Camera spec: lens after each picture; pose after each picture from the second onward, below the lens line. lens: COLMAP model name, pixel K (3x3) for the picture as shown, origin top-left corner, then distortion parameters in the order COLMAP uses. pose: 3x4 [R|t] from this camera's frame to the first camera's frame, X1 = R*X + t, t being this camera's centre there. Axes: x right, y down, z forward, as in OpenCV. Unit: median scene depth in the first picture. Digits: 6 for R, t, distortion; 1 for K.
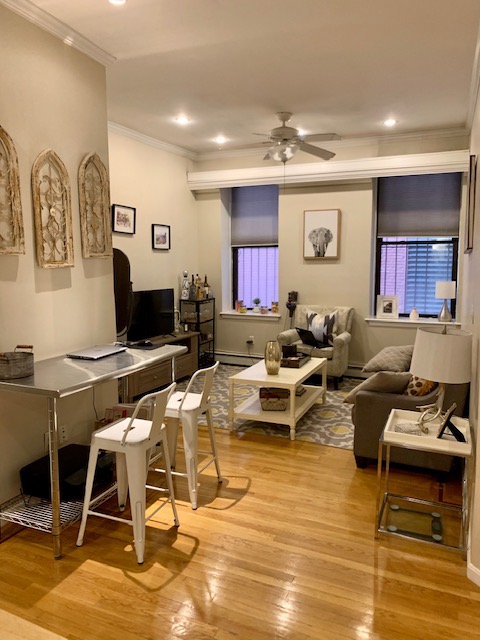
lens RADIAL K [[489.1, 0, 234.5], [0, 489.1, 317.2], [0, 0, 1]] dist [0.024376, -0.036007]
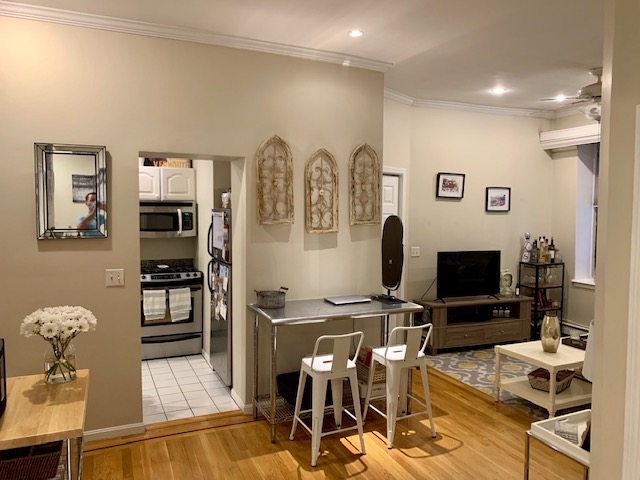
lens RADIAL K [[489.1, 0, 317.6], [0, 489.1, 236.2], [0, 0, 1]] dist [0.024376, -0.036007]
pose [[0.735287, 0.043610, -0.676351, 0.299467], [-0.085184, 0.995961, -0.028390, -0.029923], [0.672381, 0.078489, 0.736032, 0.003004]]
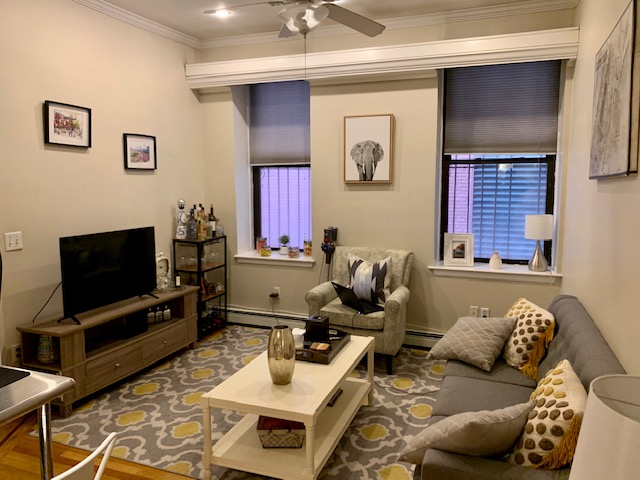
lens RADIAL K [[489.1, 0, 319.2], [0, 489.1, 231.7], [0, 0, 1]] dist [0.024376, -0.036007]
pose [[0.998481, -0.005580, 0.054805, 0.073813], [0.005922, 0.999964, -0.006074, -0.049830], [-0.054769, 0.006389, 0.998479, 0.320531]]
